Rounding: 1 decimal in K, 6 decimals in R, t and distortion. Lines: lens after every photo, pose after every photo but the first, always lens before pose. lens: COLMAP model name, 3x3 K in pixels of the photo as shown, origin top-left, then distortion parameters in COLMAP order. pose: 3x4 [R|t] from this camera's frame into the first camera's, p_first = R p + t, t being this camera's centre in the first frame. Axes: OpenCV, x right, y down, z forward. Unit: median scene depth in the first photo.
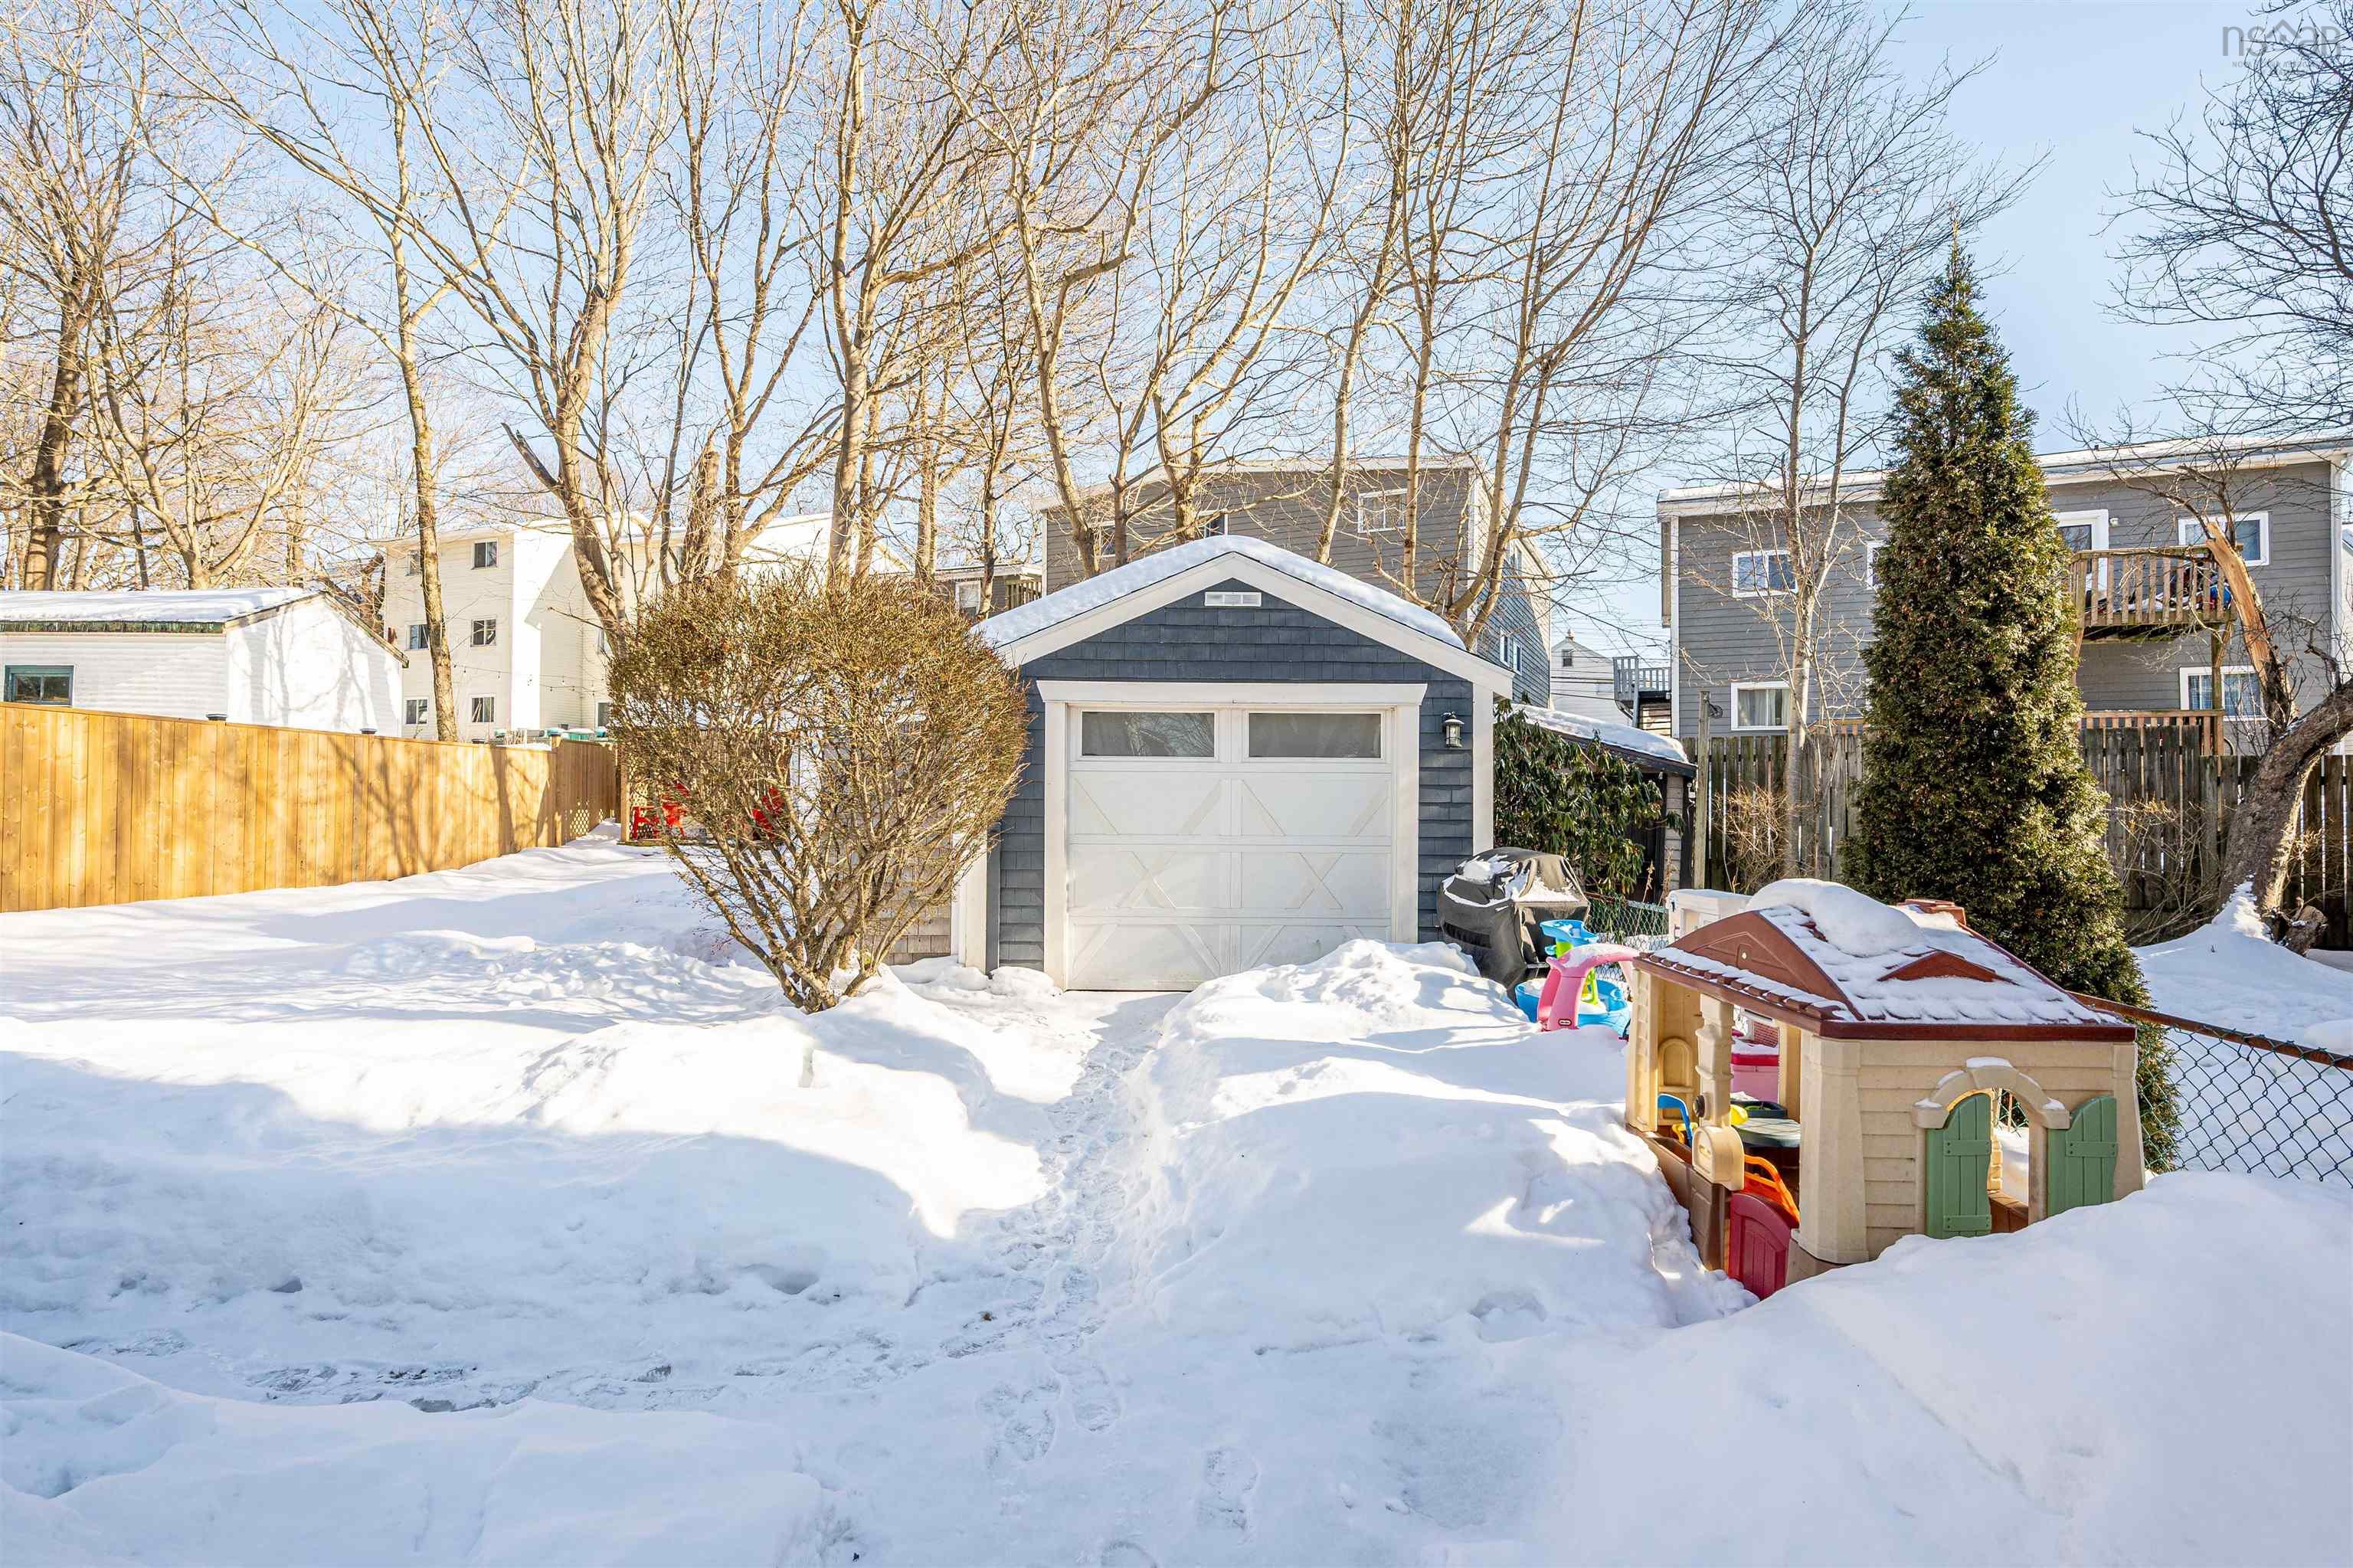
lens RADIAL K [[1146.9, 0, 1177.4], [0, 1146.9, 782.7], [0, 0, 1]] dist [-0.001284, -0.000367]
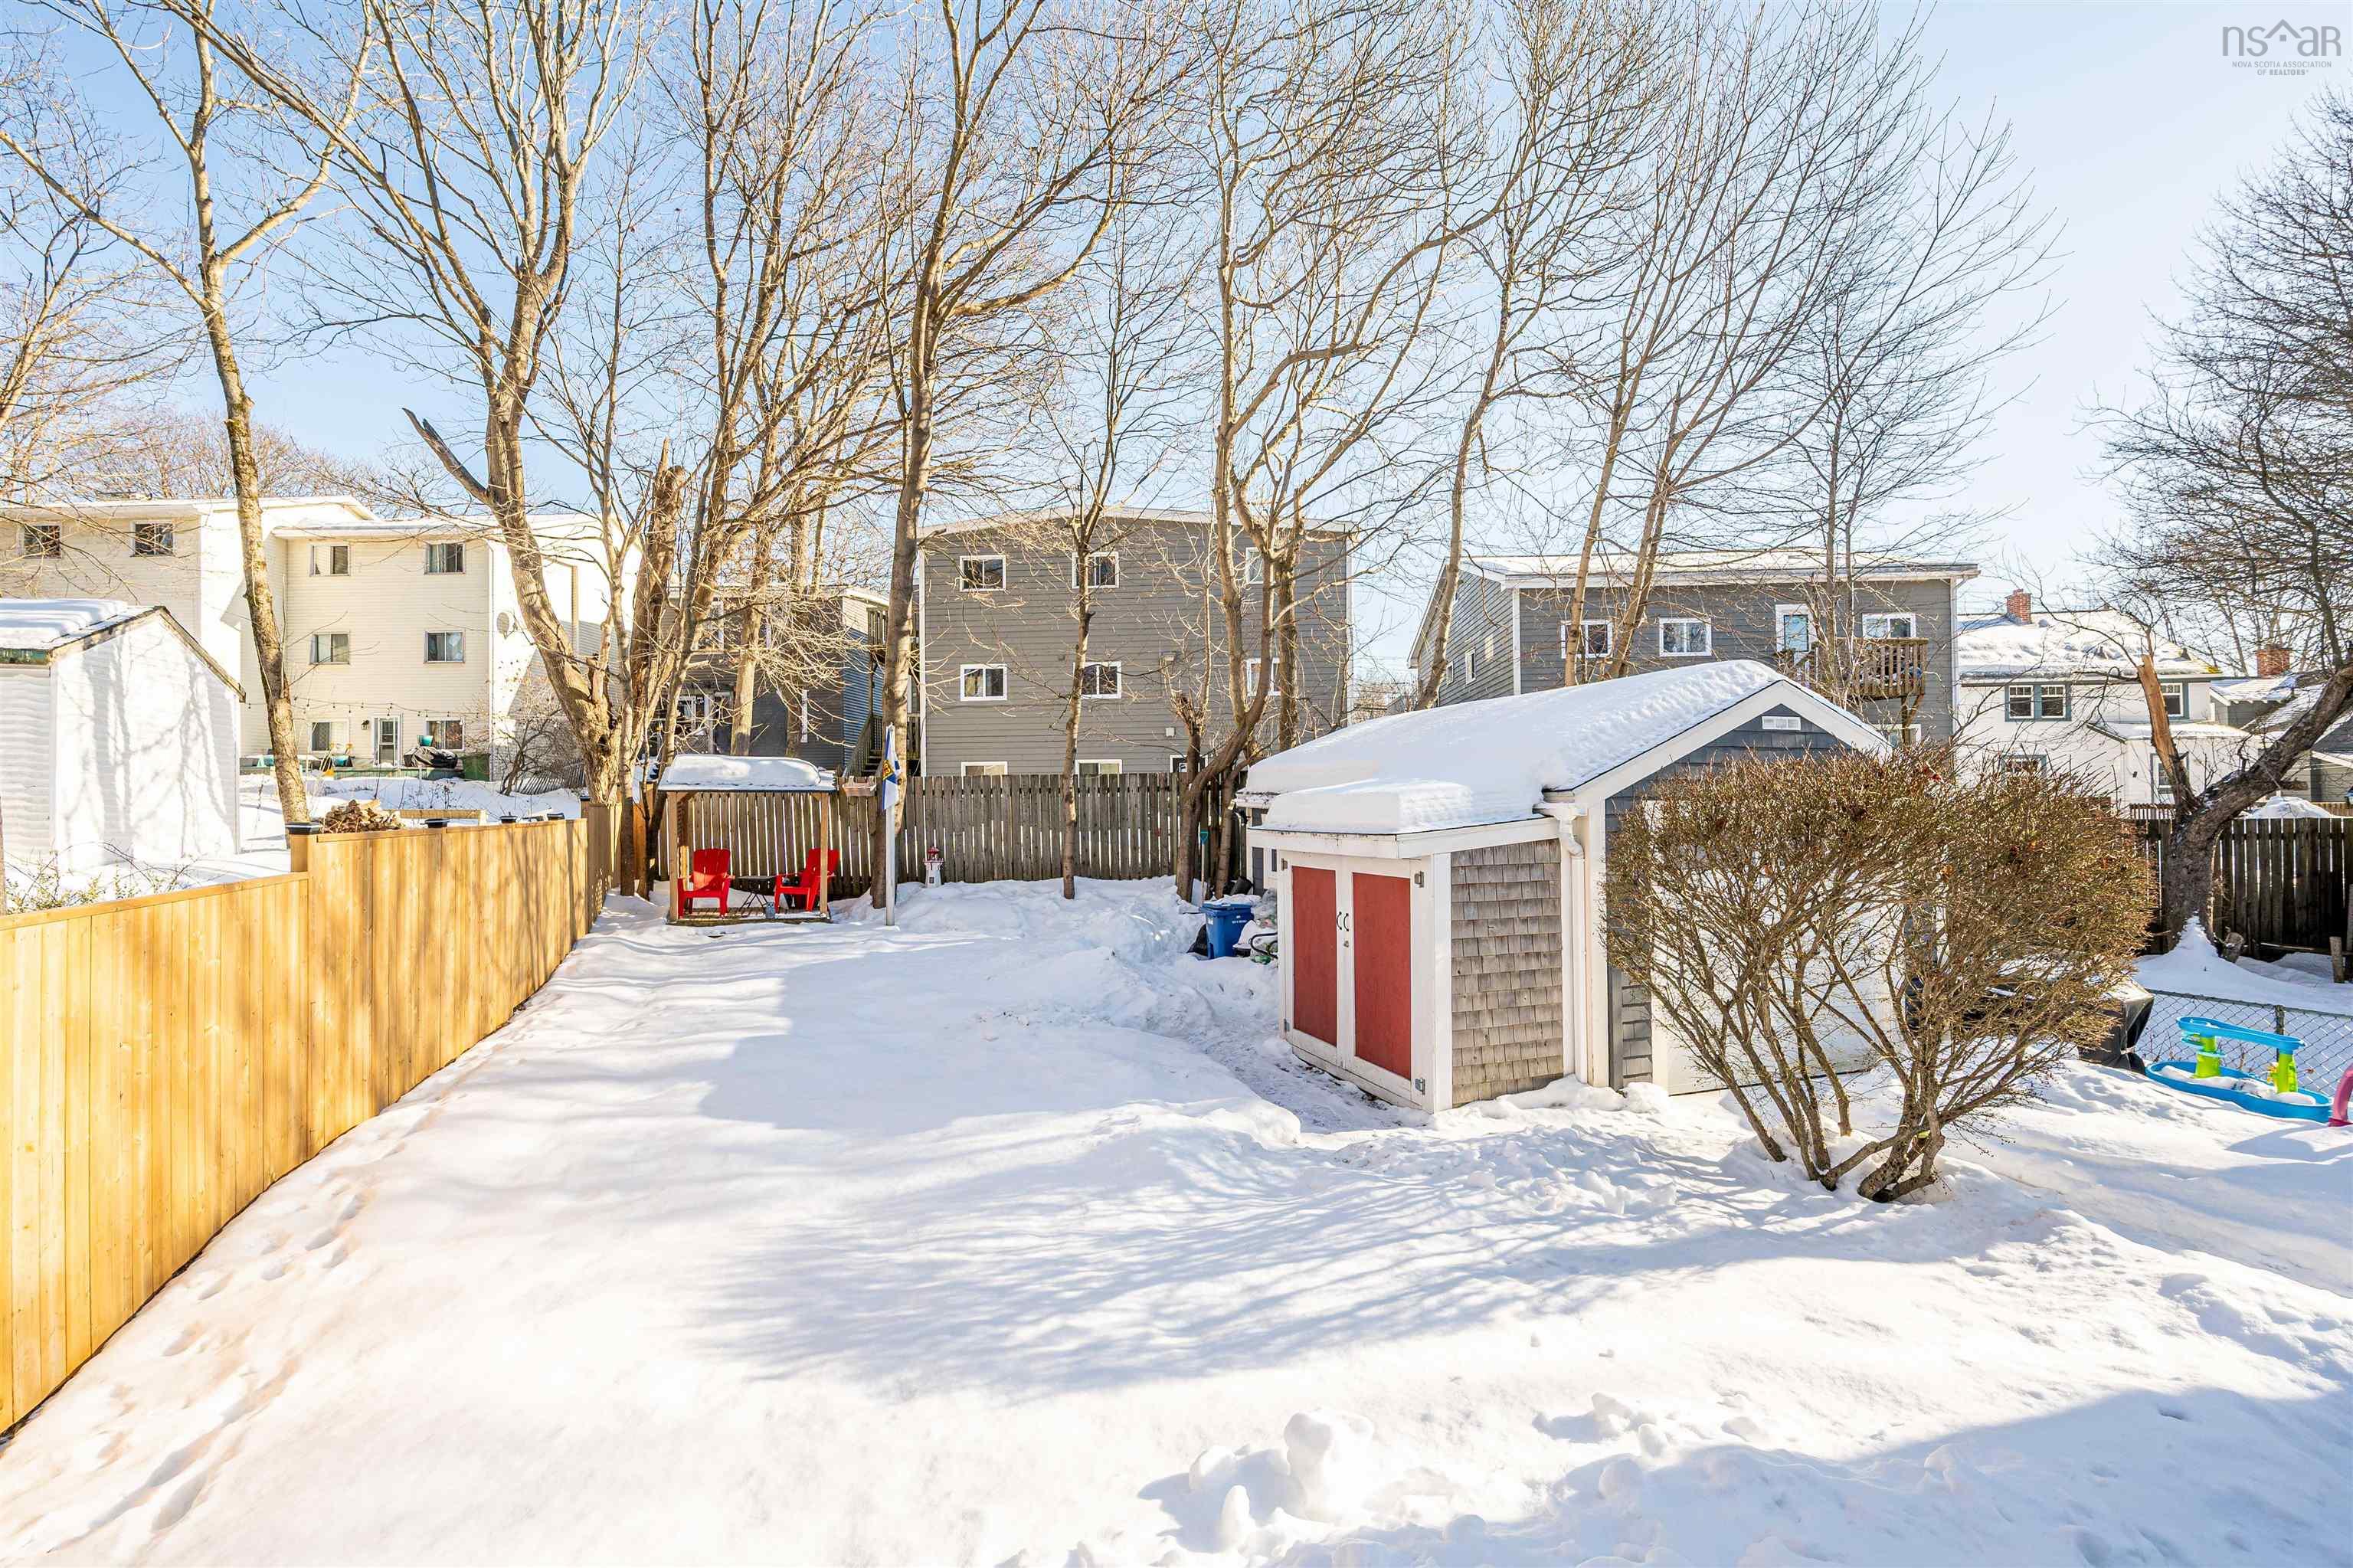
lens RADIAL K [[1061.1, 0, 1188.5], [0, 1061.1, 788.8], [0, 0, 1]] dist [-0.002047, -0.000263]
pose [[0.941229, -0.010498, 0.337605, -0.509941], [0.008411, 0.999935, 0.007643, -0.068182], [-0.337663, -0.004354, 0.941257, 0.149261]]
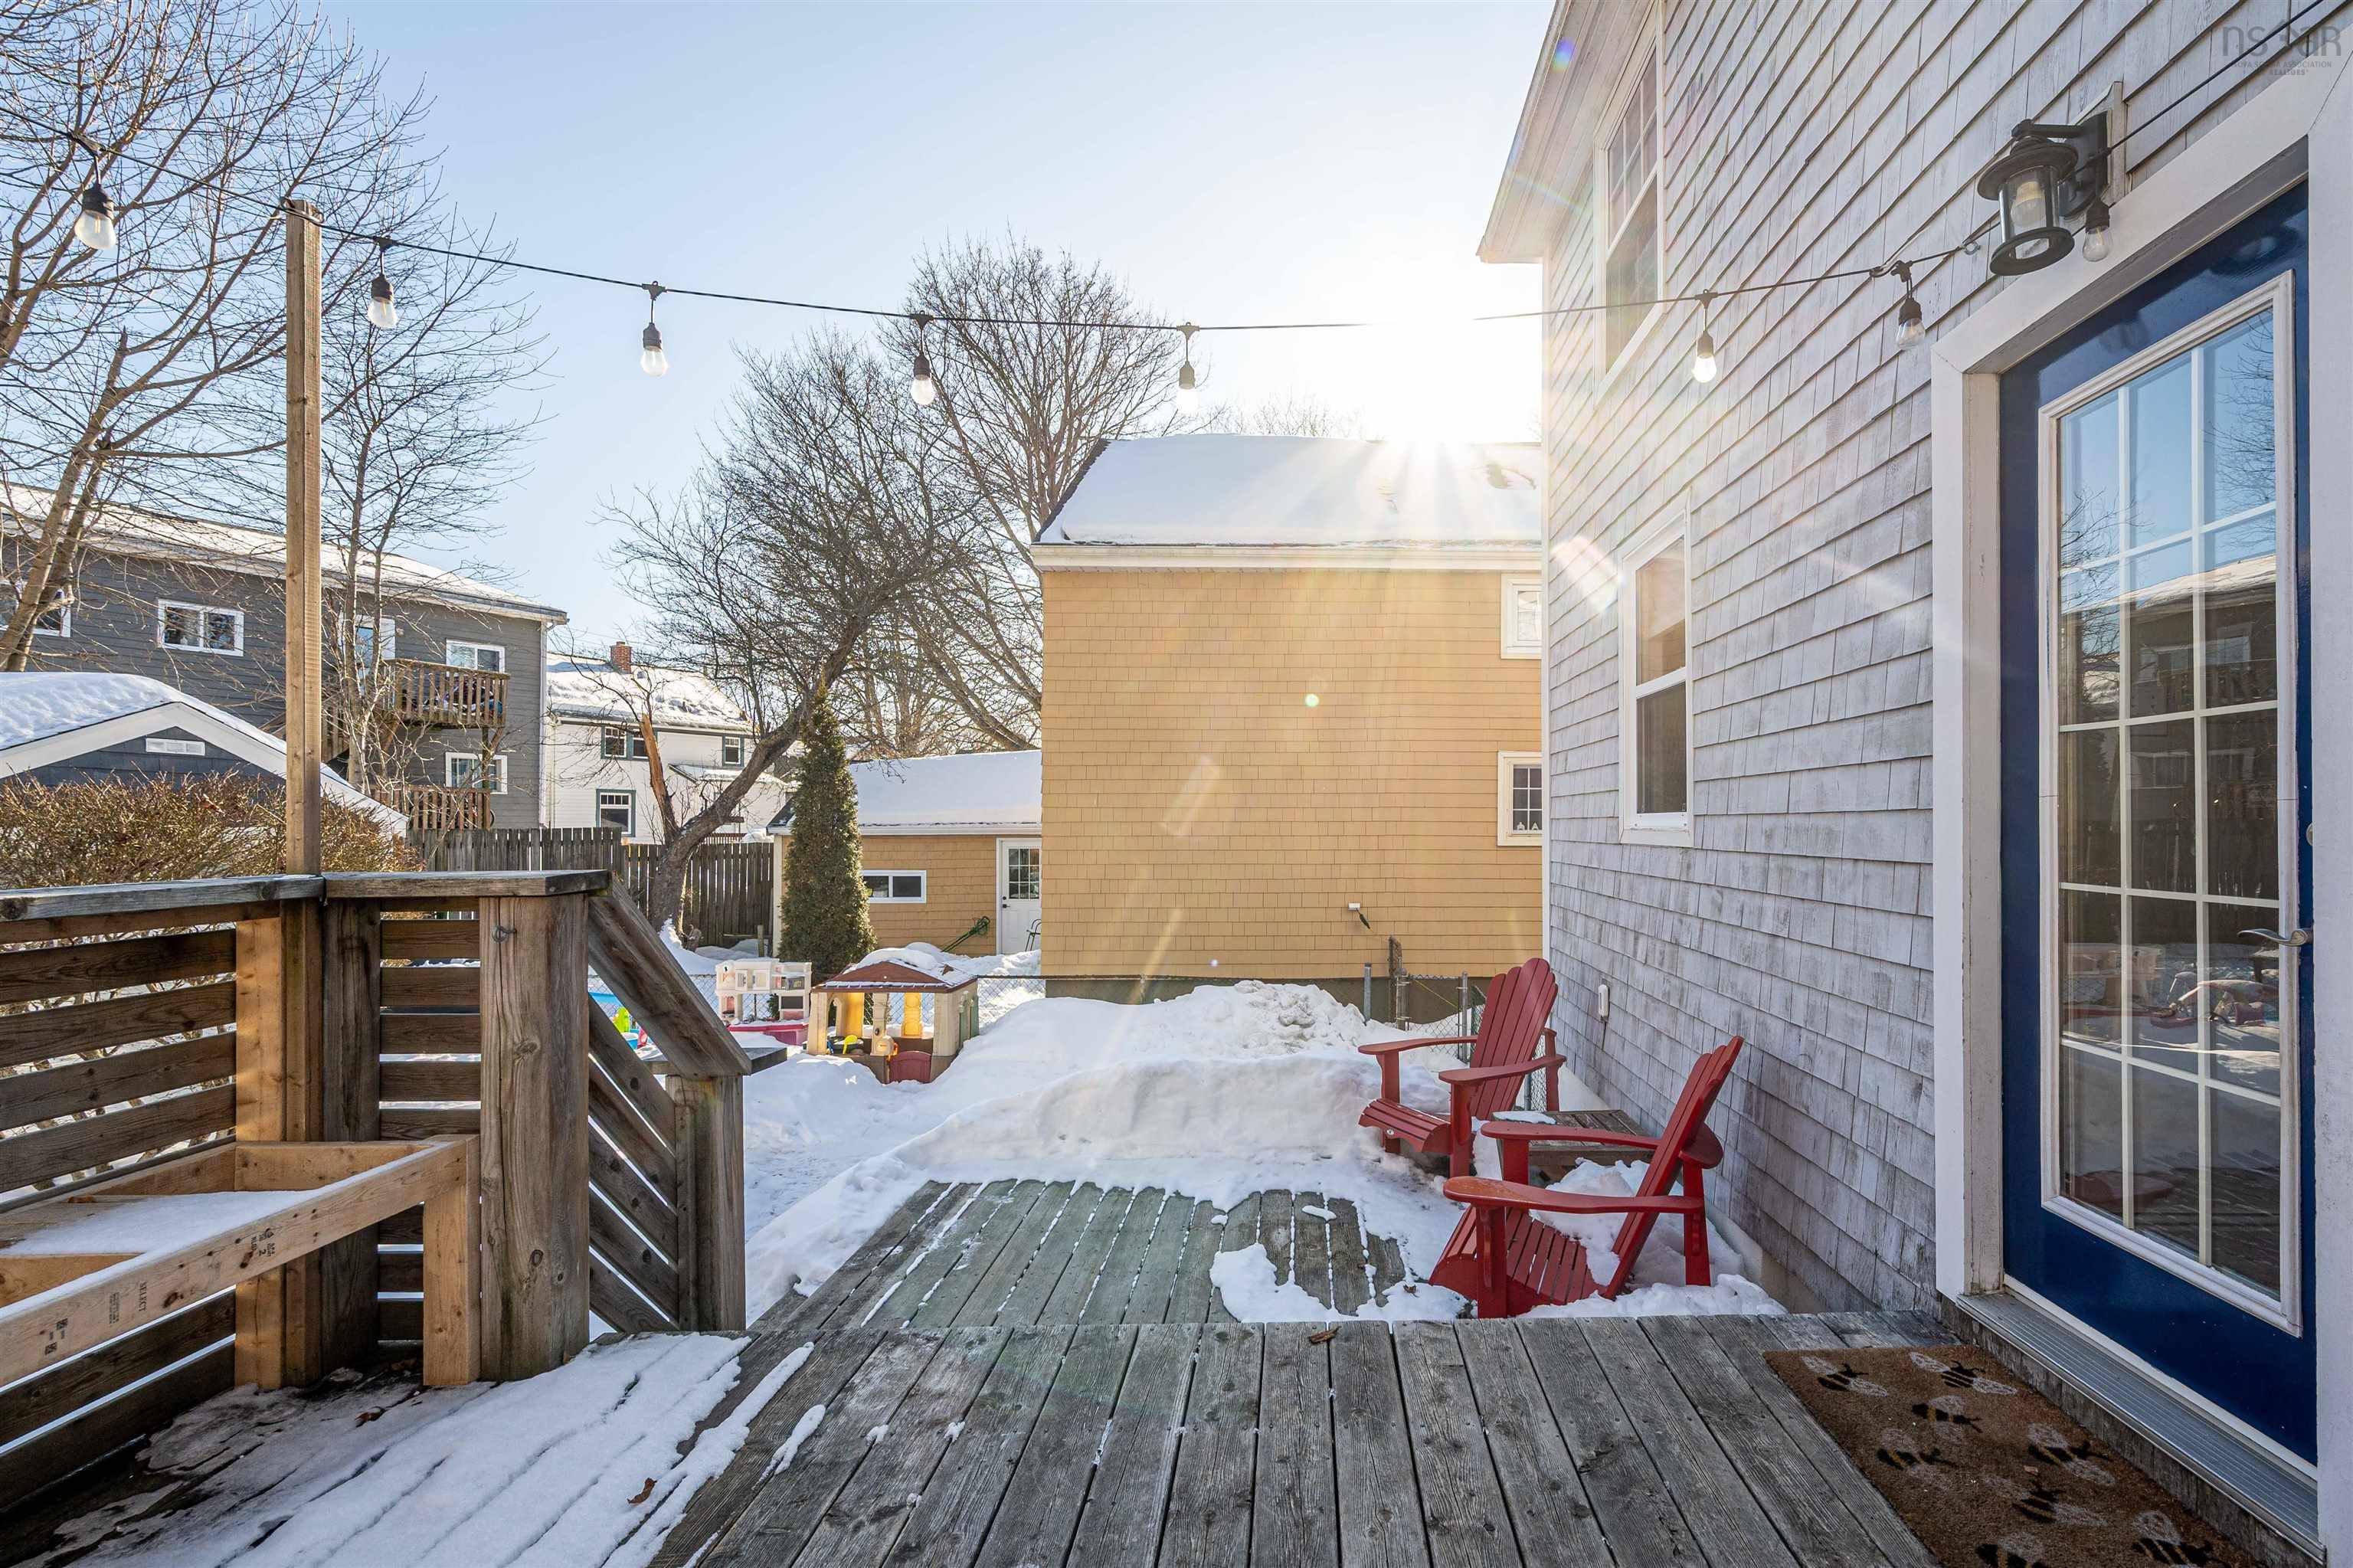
lens RADIAL K [[1023.9, 0, 1305.9], [0, 1023.9, 819.1], [0, 0, 1]] dist [-0.002729, -0.000608]
pose [[-0.000413, -0.001073, 0.999999, -0.538617], [-0.019832, 0.999803, 0.001064, -0.072050], [-0.999803, -0.019831, -0.000435, -0.011236]]
